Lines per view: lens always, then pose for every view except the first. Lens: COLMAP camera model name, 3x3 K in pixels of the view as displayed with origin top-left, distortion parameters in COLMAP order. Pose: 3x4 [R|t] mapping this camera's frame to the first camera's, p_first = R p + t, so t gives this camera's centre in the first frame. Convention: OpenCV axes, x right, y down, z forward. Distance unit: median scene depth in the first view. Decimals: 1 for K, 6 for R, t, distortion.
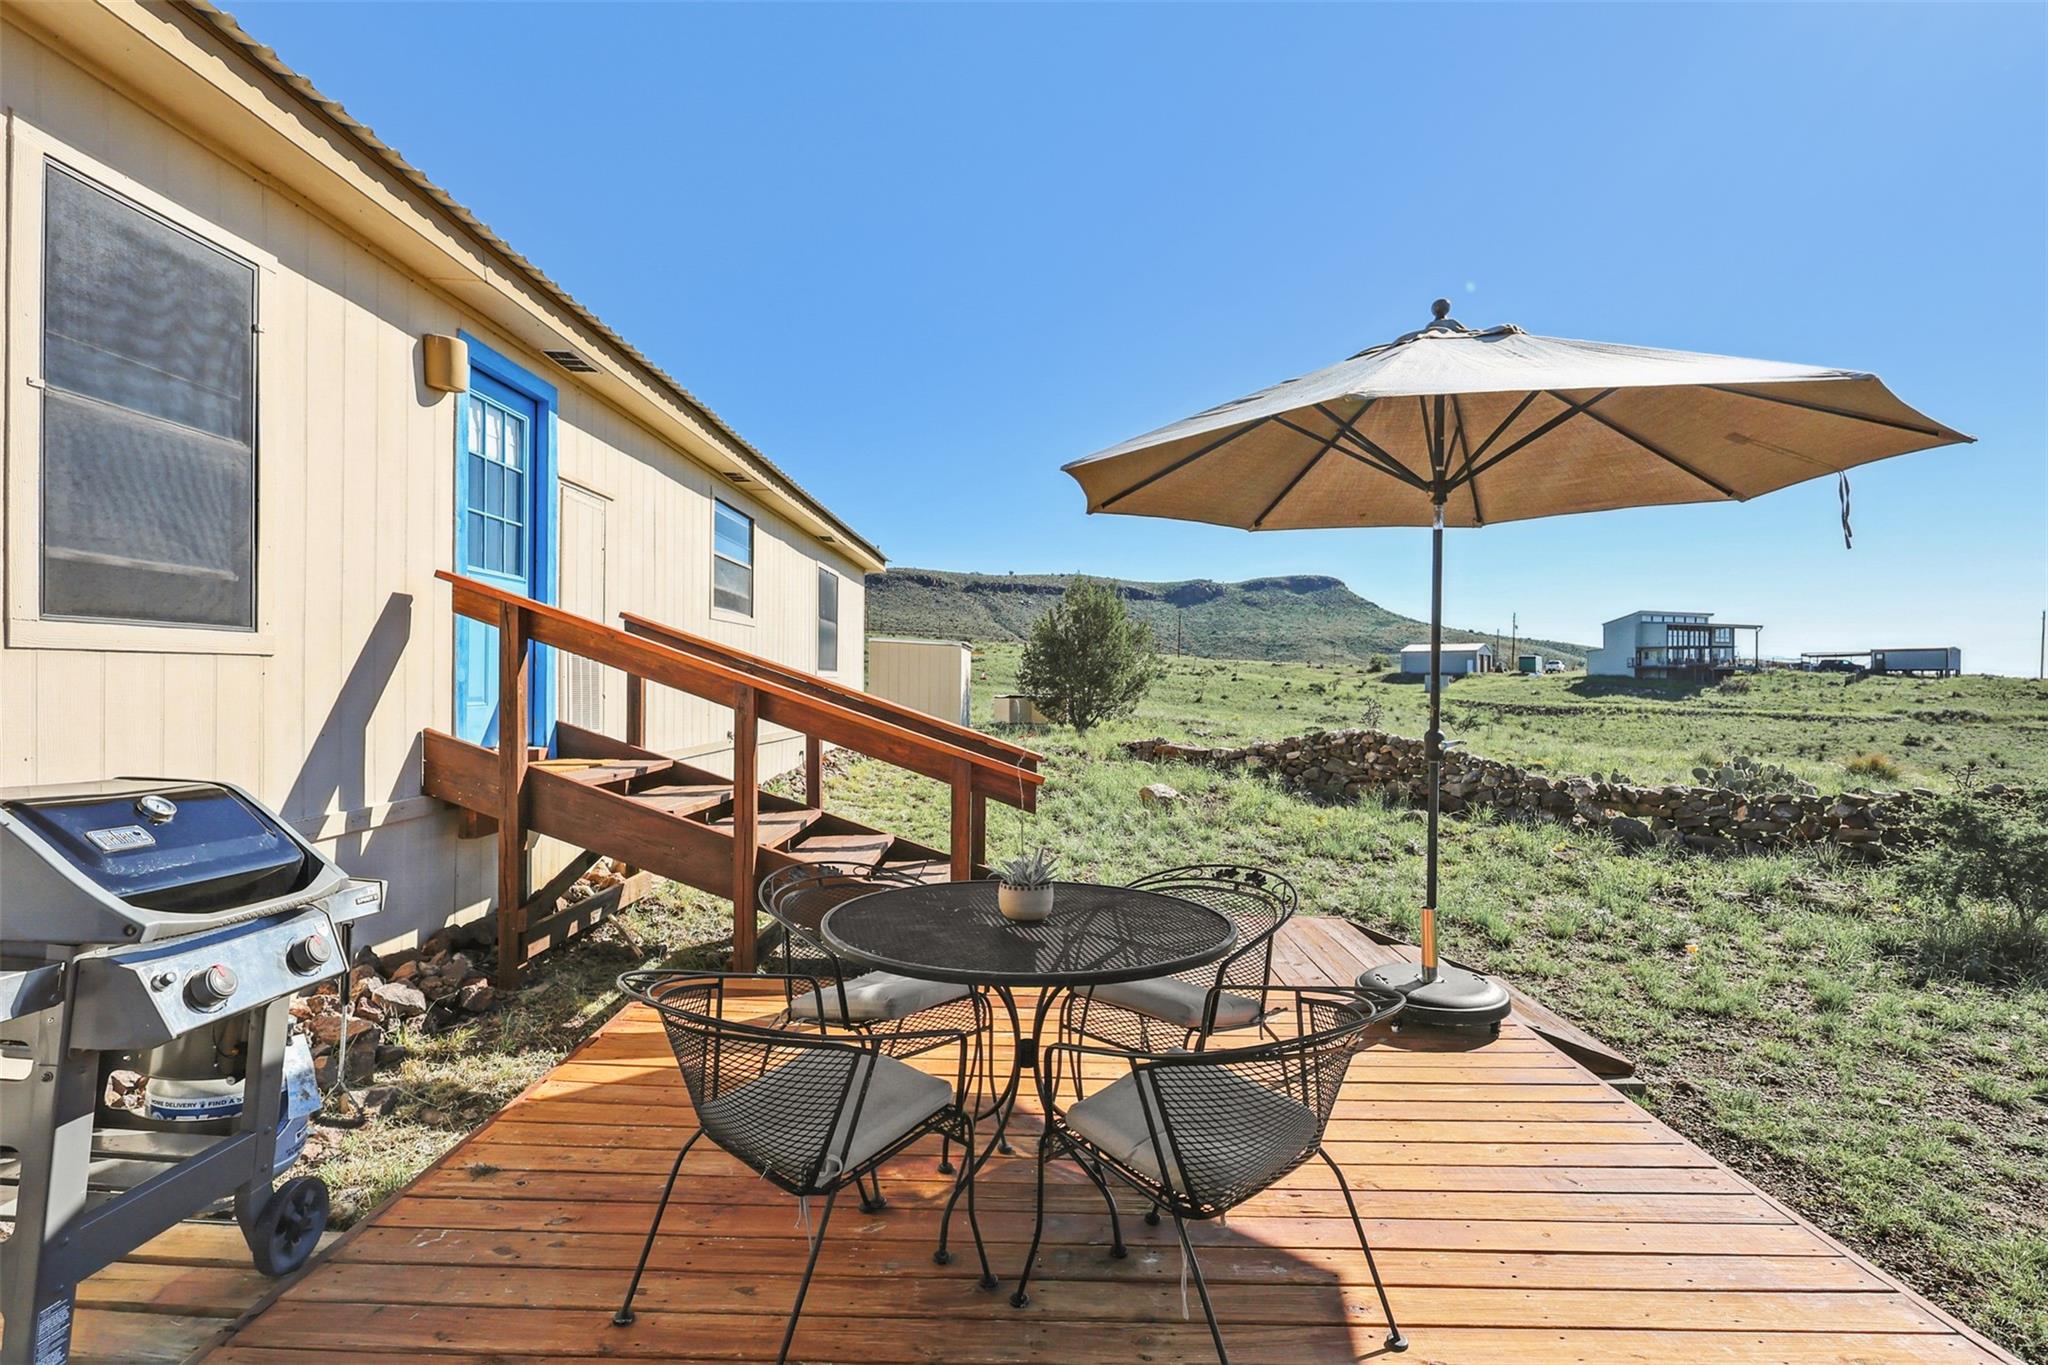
lens RADIAL K [[966.4, 0, 1024.1], [0, 966.4, 711.9], [0, 0, 1]] dist [0.003393, 0.000593]
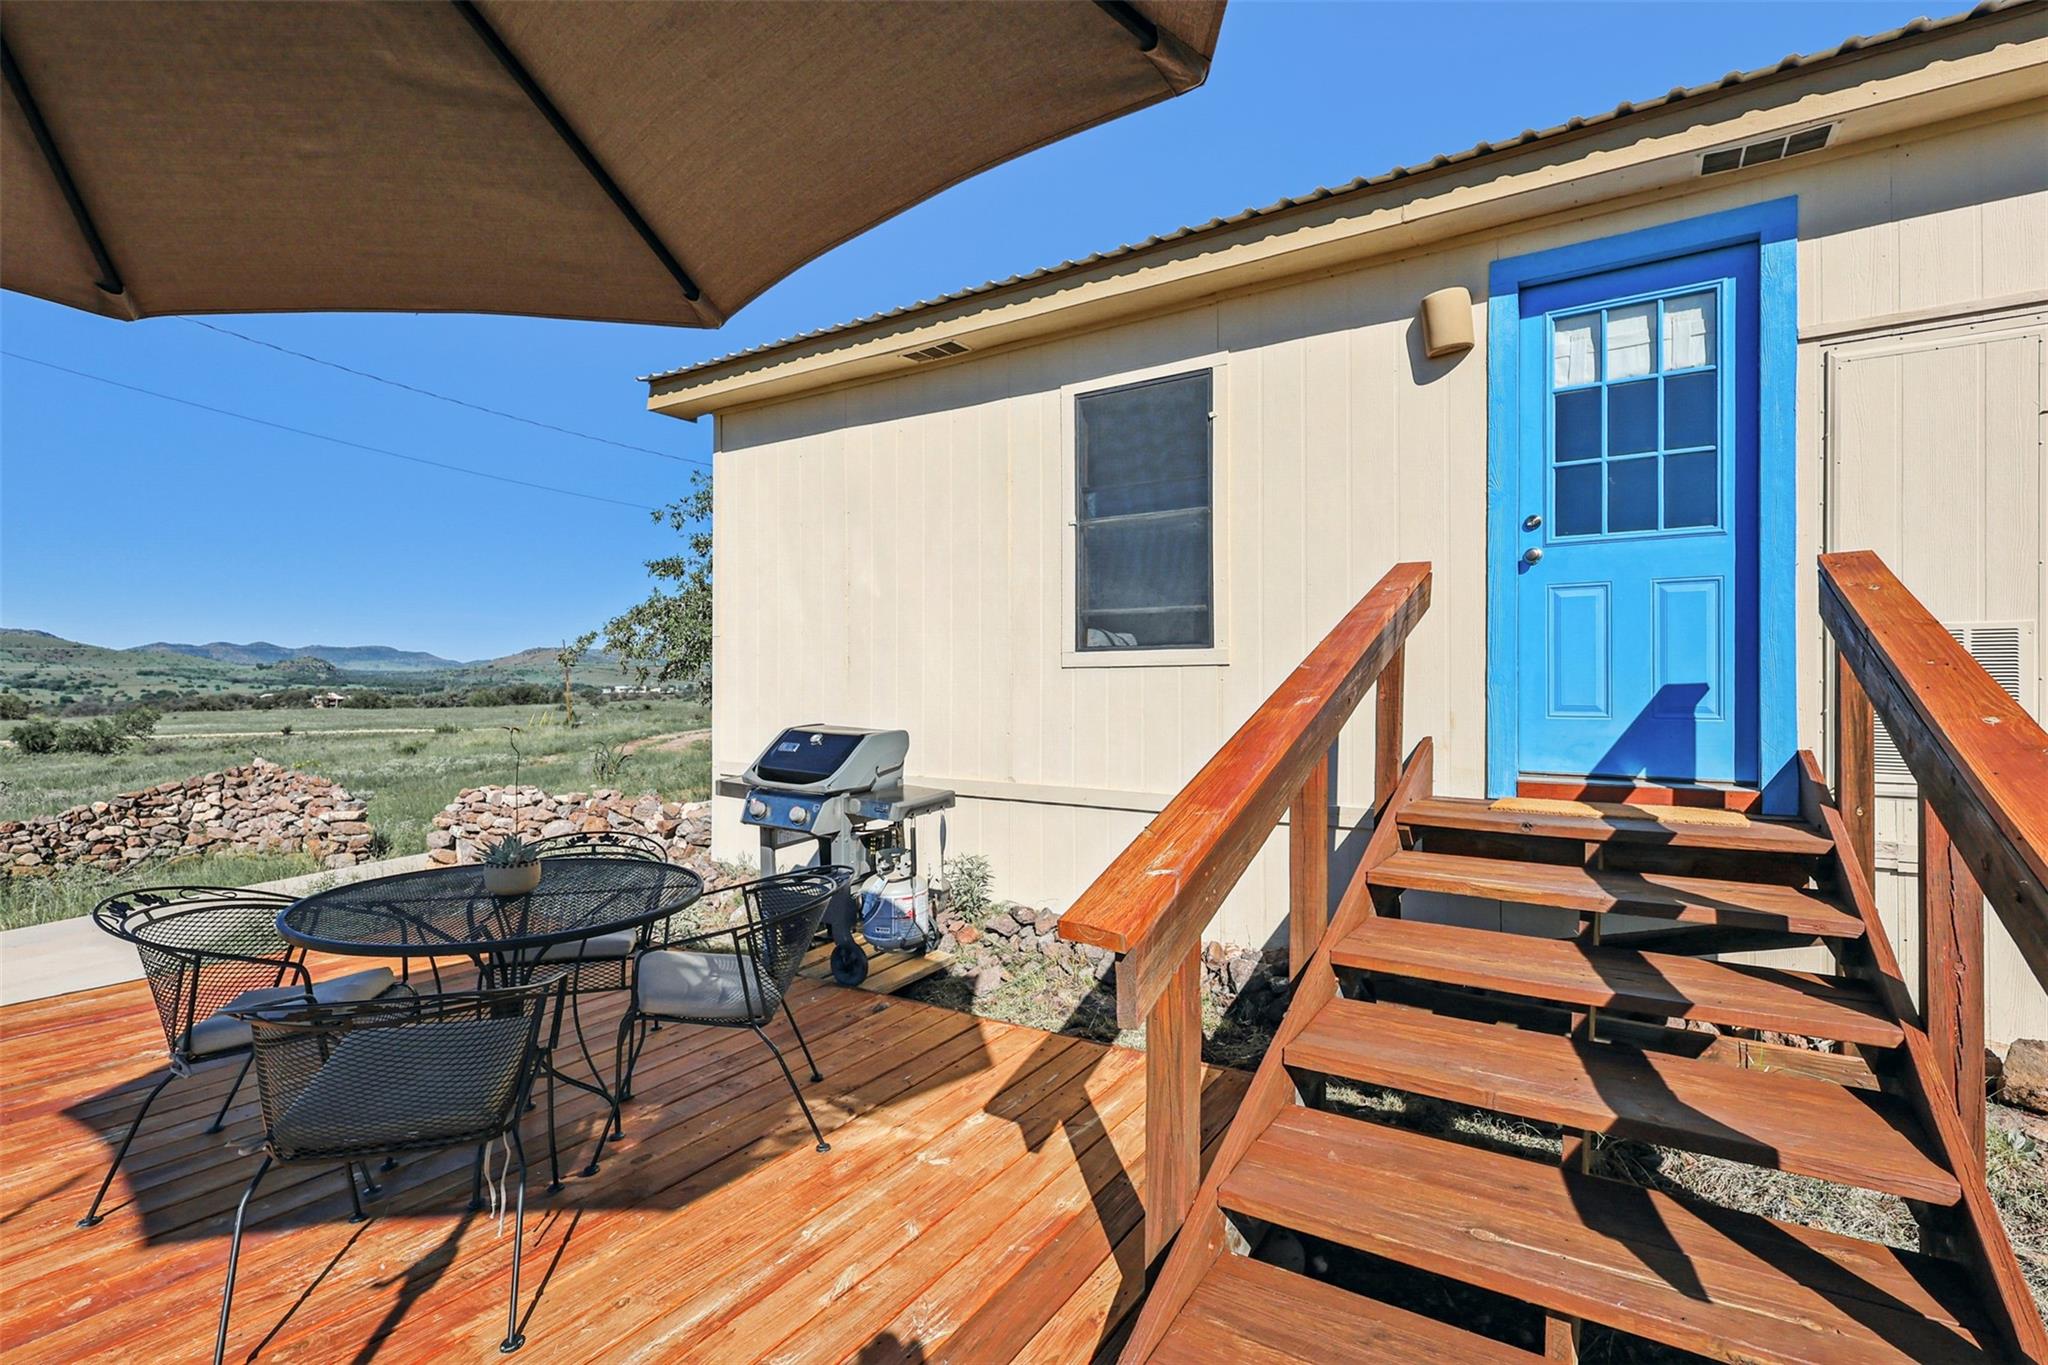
lens RADIAL K [[955.1, 0, 1020.7], [0, 955.1, 688.3], [0, 0, 1]] dist [0.001127, 0.000012]
pose [[-0.527902, 0.004099, -0.849295, 0.360749], [-0.022025, 0.999586, 0.018515, -0.038167], [0.849019, 0.028480, -0.527593, 1.198934]]
